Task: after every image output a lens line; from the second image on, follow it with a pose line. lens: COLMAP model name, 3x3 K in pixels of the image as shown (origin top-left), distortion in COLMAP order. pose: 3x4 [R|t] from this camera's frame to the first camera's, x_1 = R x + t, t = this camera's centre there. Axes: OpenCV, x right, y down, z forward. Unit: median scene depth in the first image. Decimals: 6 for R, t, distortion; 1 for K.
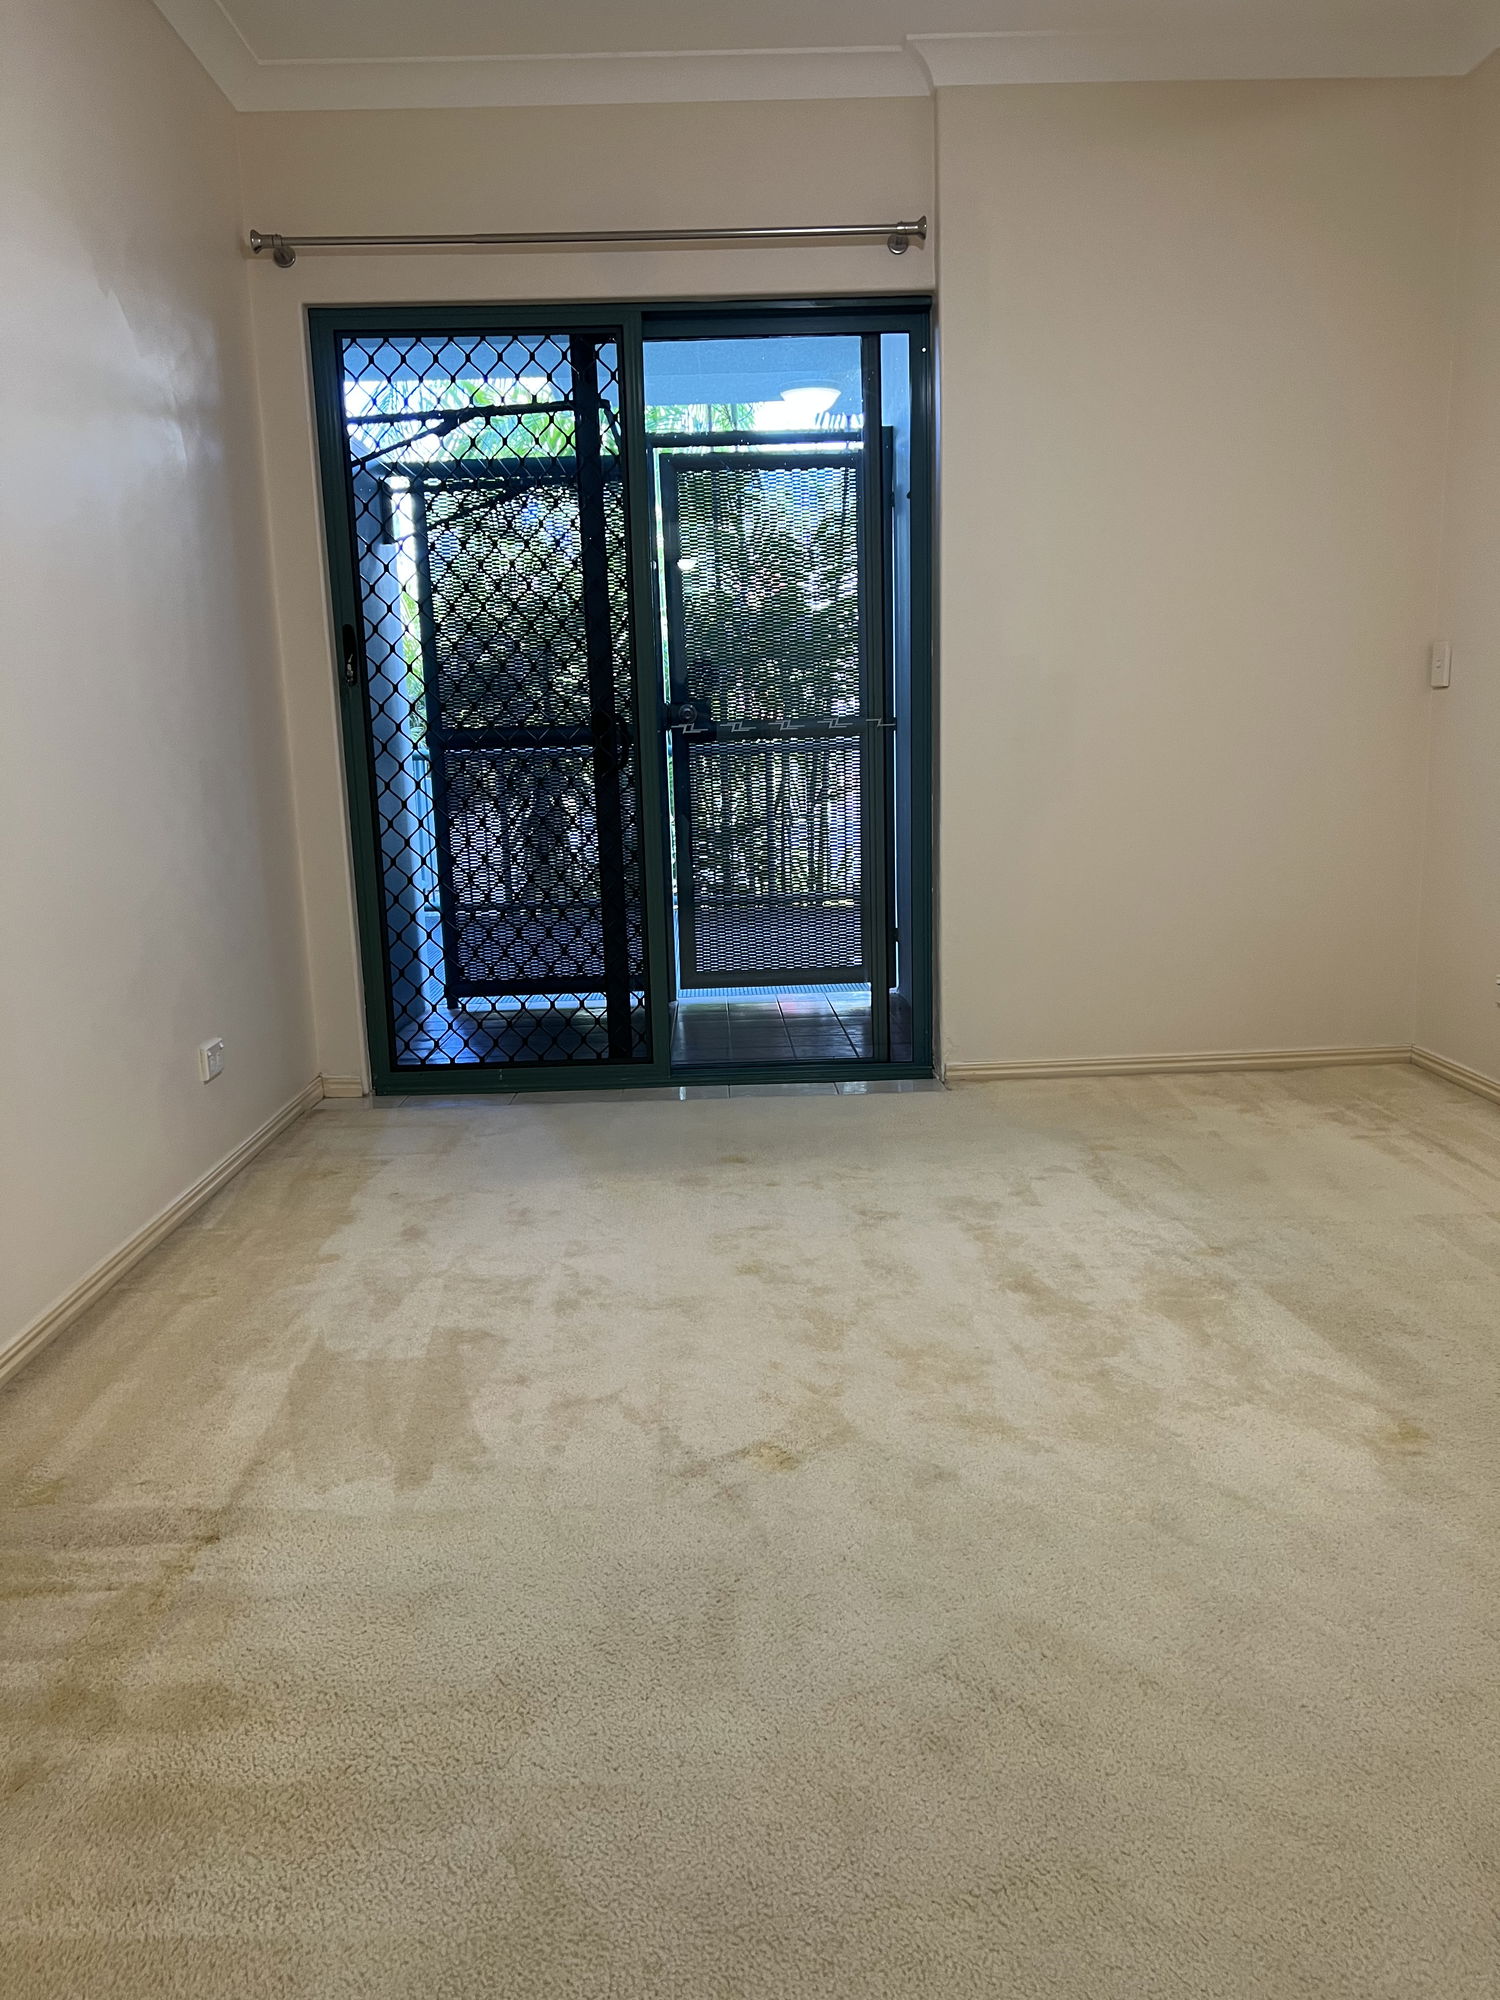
lens RADIAL K [[1503.5, 0, 760.5], [0, 1503.5, 992.2], [0, 0, 1]] dist [0.125292, -0.283565]
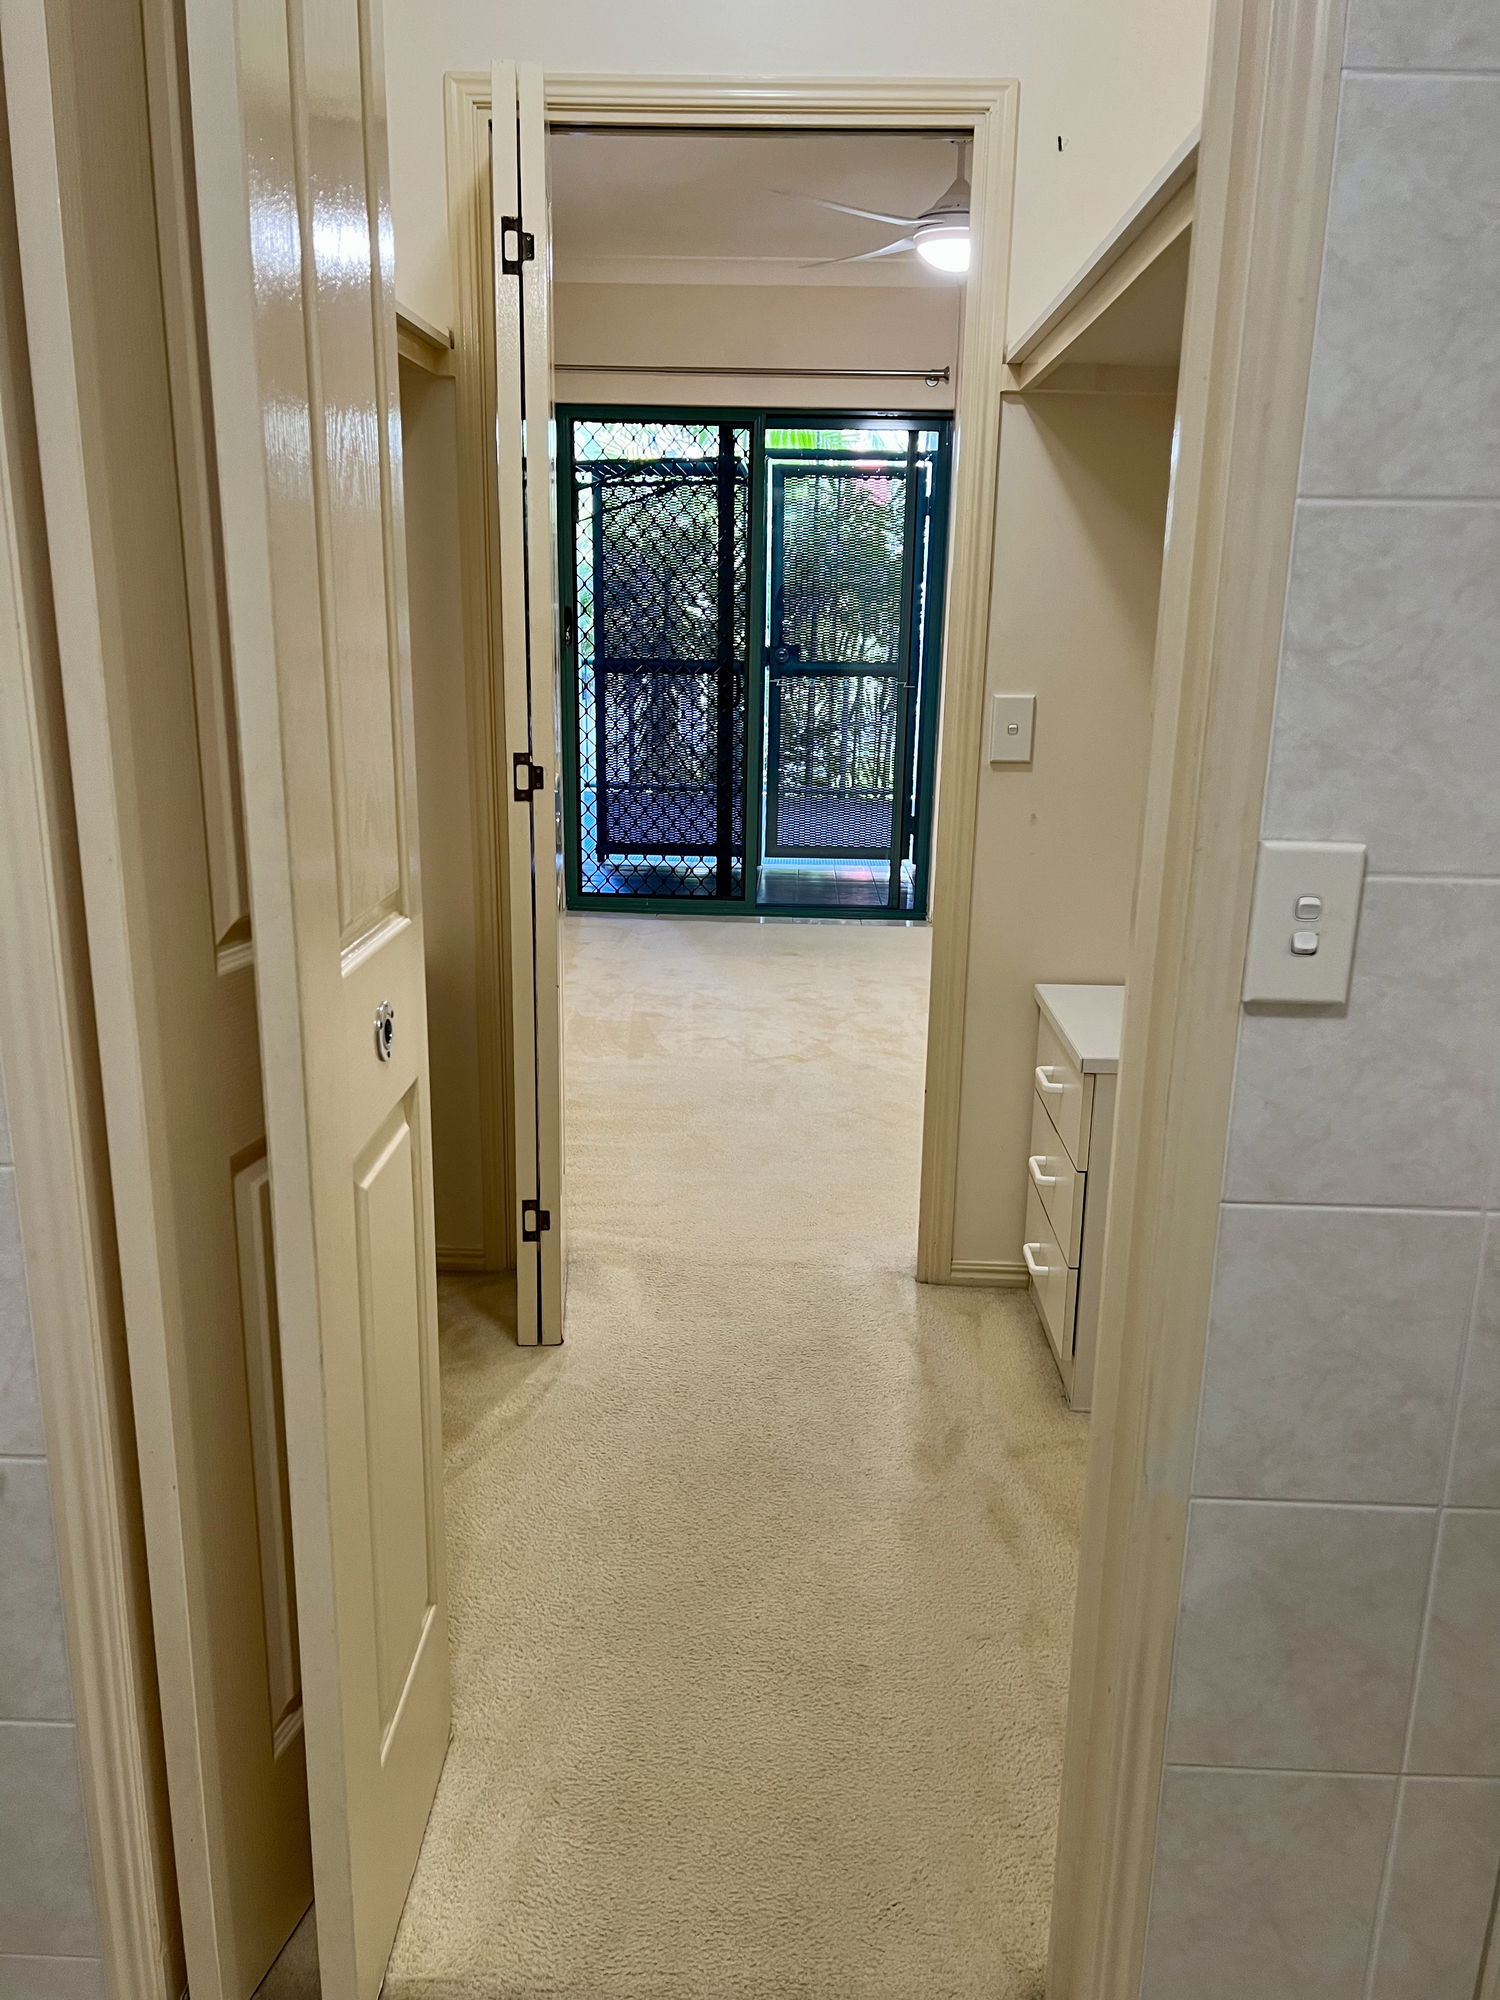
lens RADIAL K [[1503.5, 0, 760.5], [0, 1503.5, 992.2], [0, 0, 1]] dist [0.125292, -0.283565]
pose [[0.996849, 0.061440, -0.050173, 0.030407], [-0.057311, 0.995149, 0.079957, 0.017956], [0.054842, -0.076829, 0.995535, -0.589860]]
